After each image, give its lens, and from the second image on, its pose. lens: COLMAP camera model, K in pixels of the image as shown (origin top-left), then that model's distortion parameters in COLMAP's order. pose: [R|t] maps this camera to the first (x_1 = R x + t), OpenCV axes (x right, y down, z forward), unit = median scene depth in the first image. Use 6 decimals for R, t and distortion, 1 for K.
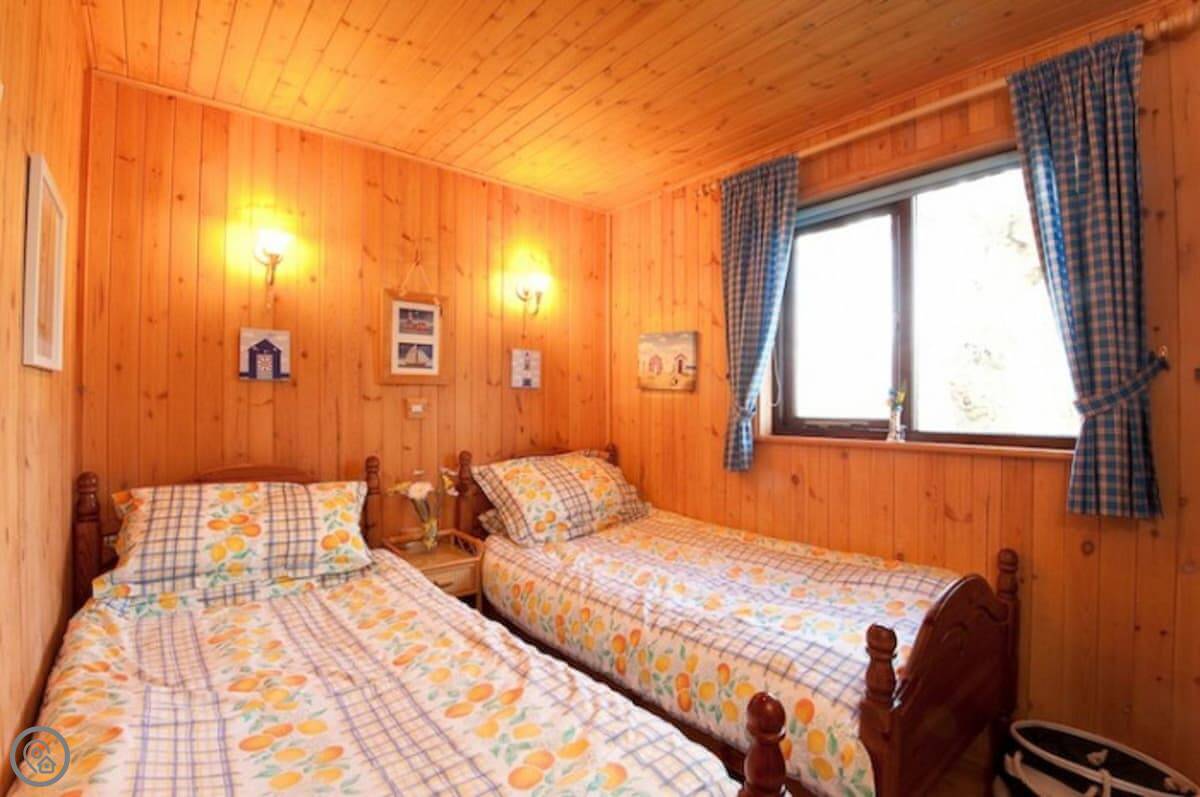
lens RADIAL K [[550.4, 0, 602.4], [0, 550.4, 400.7], [0, 0, 1]] dist [-0.012252, -0.018205]
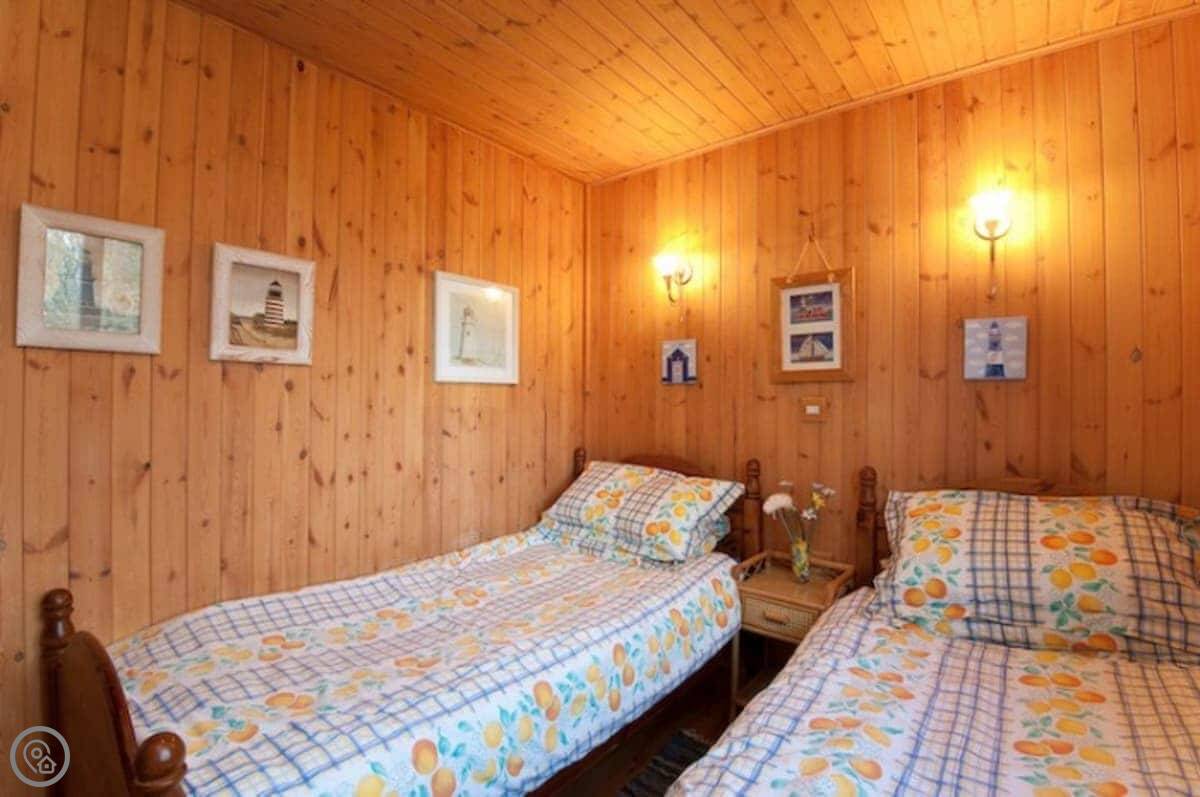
lens RADIAL K [[550.4, 0, 602.4], [0, 550.4, 400.7], [0, 0, 1]] dist [-0.012252, -0.018205]
pose [[0.204531, -0.010189, -0.978807, 0.427522], [-0.004565, 0.999925, -0.011362, 0.011355], [0.978849, 0.006792, 0.204469, 0.513482]]
